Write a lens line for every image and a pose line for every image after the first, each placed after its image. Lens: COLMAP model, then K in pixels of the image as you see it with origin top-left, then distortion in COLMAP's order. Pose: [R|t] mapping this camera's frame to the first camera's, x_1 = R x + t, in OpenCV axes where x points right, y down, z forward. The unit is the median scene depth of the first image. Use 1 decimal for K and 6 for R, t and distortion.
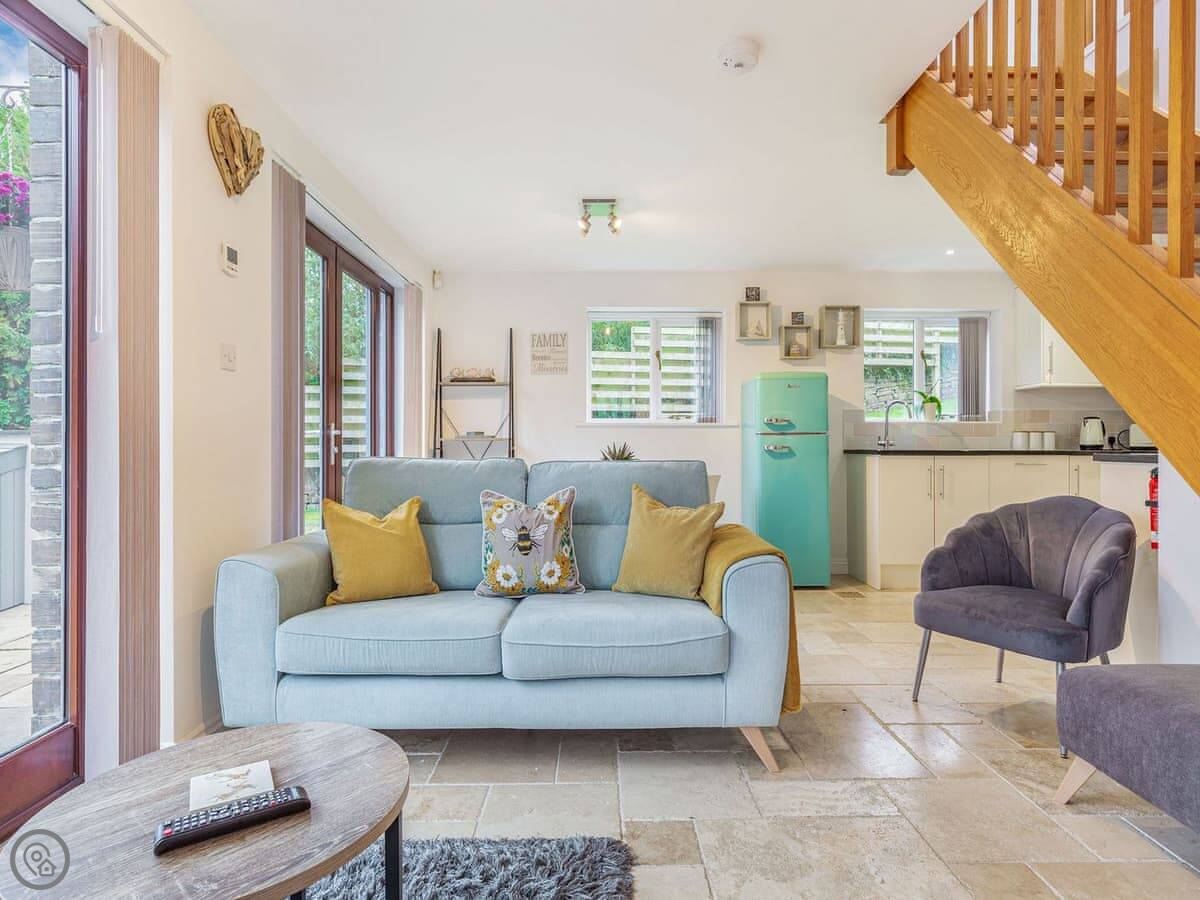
lens RADIAL K [[639.1, 0, 606.4], [0, 639.1, 443.5], [0, 0, 1]] dist [-0.007007, -0.000541]
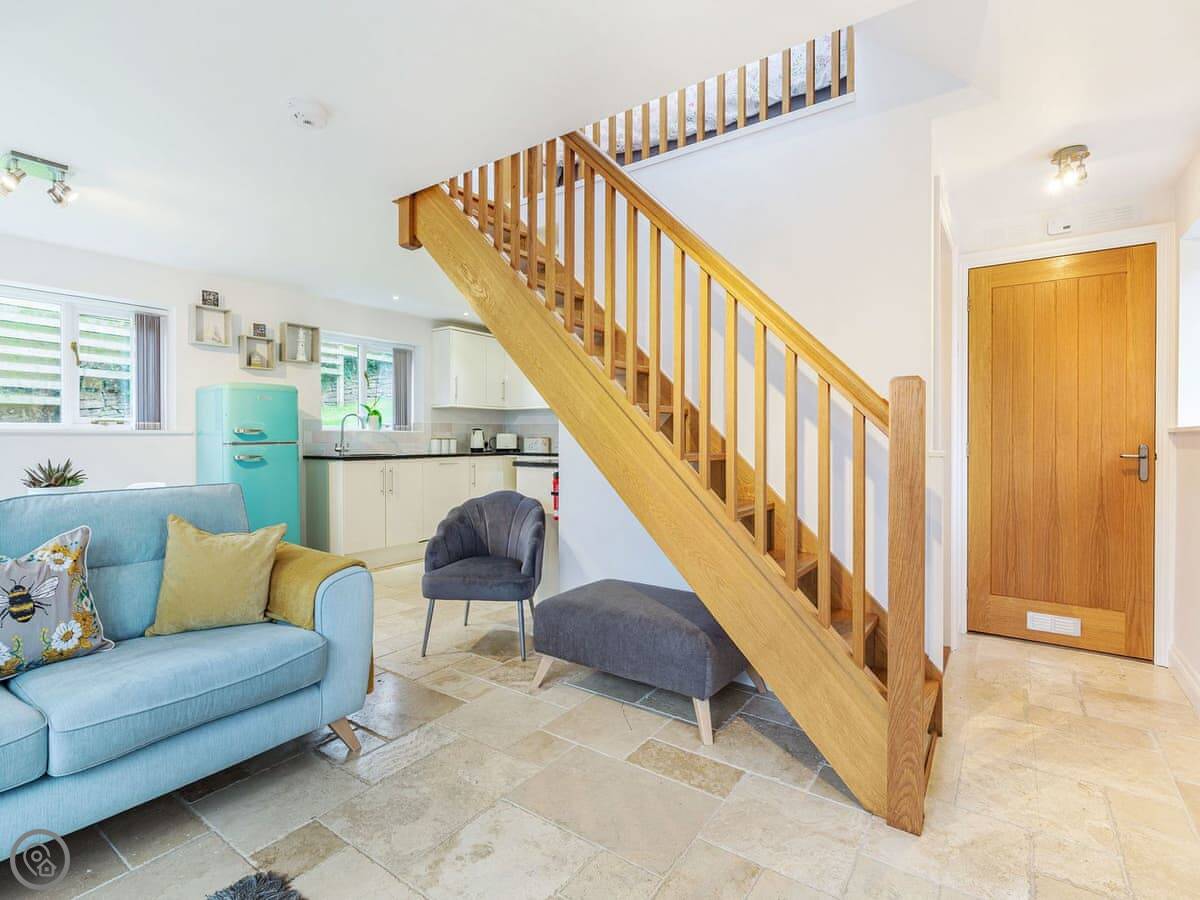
lens RADIAL K [[566.5, 0, 602.7], [0, 566.5, 443.6], [0, 0, 1]] dist [-0.003477, -0.002816]
pose [[0.587780, -0.008279, 0.808978, -0.251933], [-0.001309, 0.999937, 0.011185, -0.049747], [-0.809020, -0.007633, 0.587732, 0.020036]]
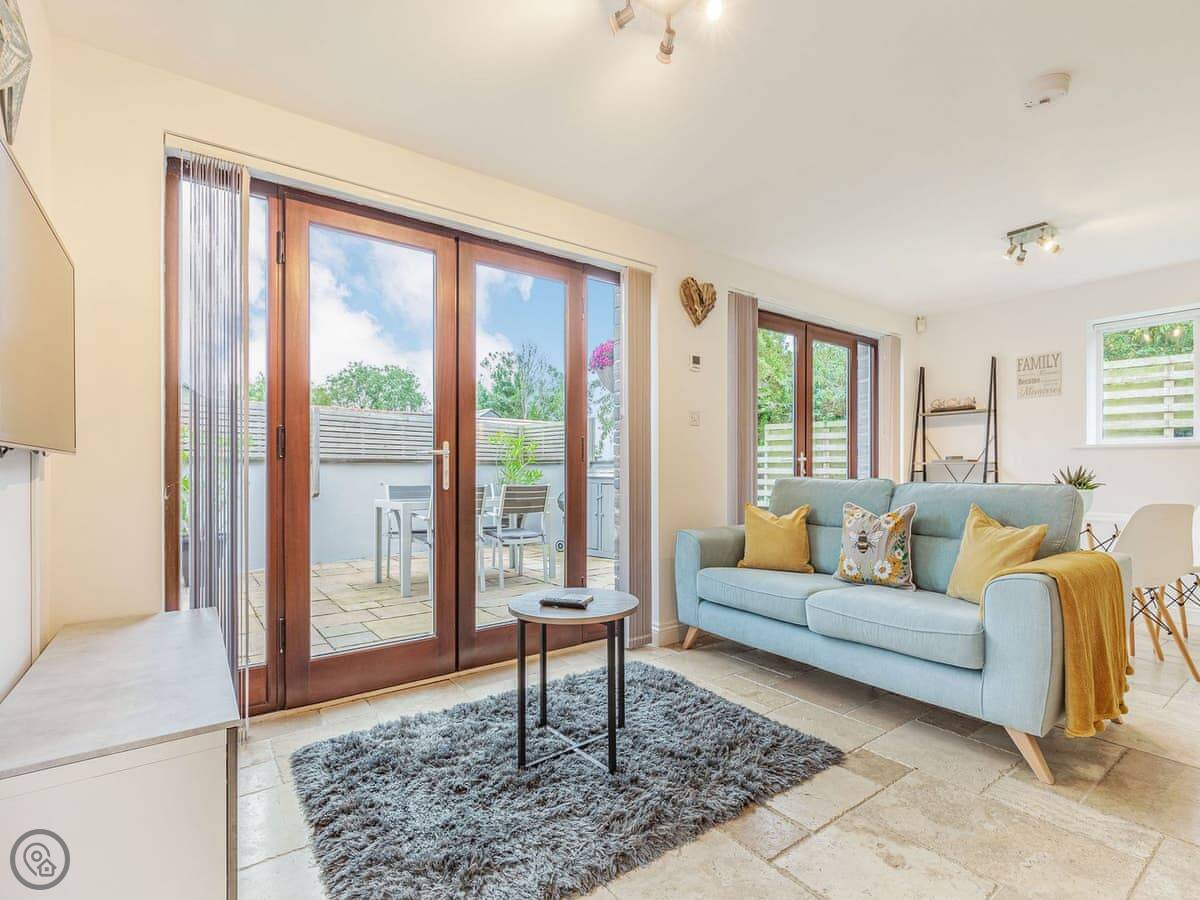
lens RADIAL K [[561.6, 0, 605.0], [0, 561.6, 464.7], [0, 0, 1]] dist [-0.016508, 0.000088]
pose [[0.579928, -0.004405, -0.814656, 0.473150], [0.000819, 0.999988, -0.004824, -0.000301], [0.814667, 0.002131, 0.579925, -0.088560]]
